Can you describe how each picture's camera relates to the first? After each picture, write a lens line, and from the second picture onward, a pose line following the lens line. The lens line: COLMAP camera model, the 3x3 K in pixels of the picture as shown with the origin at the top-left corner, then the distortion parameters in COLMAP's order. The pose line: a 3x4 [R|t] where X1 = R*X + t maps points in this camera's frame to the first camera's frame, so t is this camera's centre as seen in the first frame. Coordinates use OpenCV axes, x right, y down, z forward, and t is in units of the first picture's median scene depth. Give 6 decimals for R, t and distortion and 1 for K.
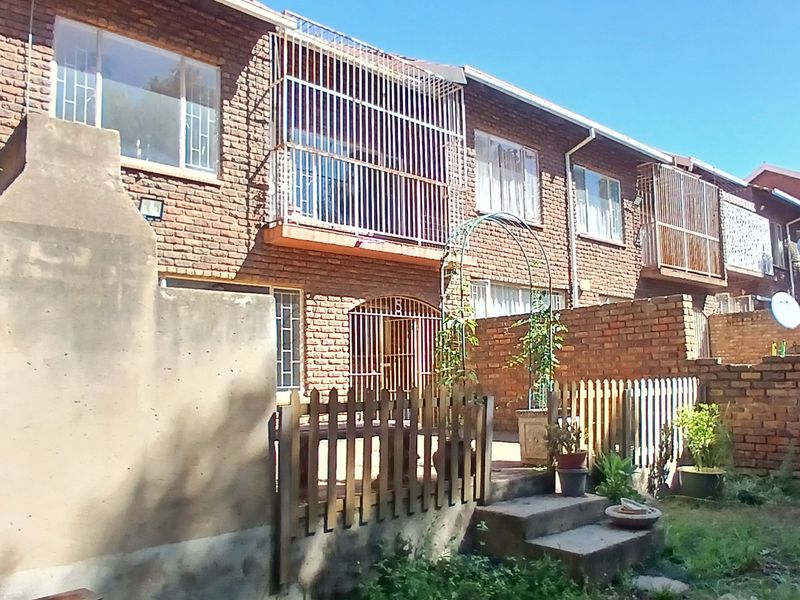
lens RADIAL K [[647.3, 0, 409.8], [0, 647.3, 305.5], [0, 0, 1]] dist [0.036728, -0.051877]
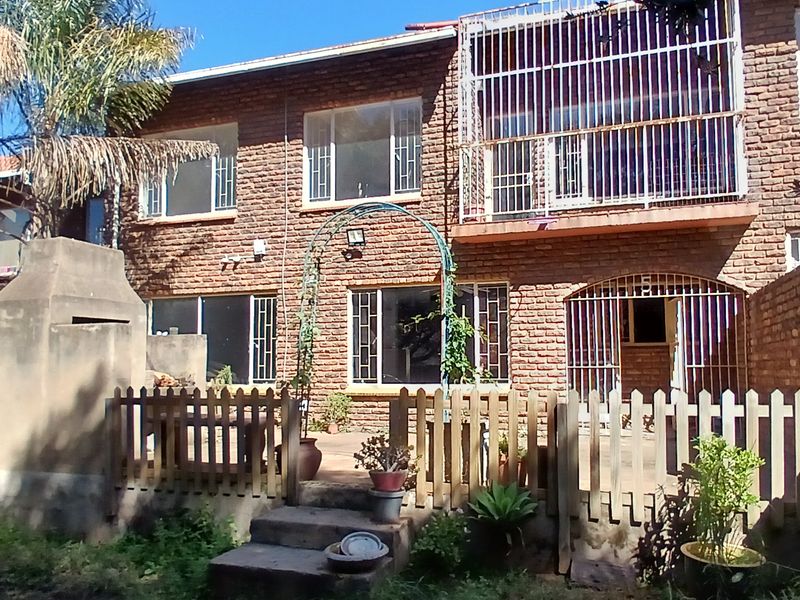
lens RADIAL K [[647.3, 0, 409.8], [0, 647.3, 305.5], [0, 0, 1]] dist [0.036728, -0.051877]
pose [[0.489418, -0.063708, -0.869719, 0.664985], [0.094955, 0.995291, -0.019473, 0.017909], [0.866864, -0.073054, 0.493163, 0.401976]]
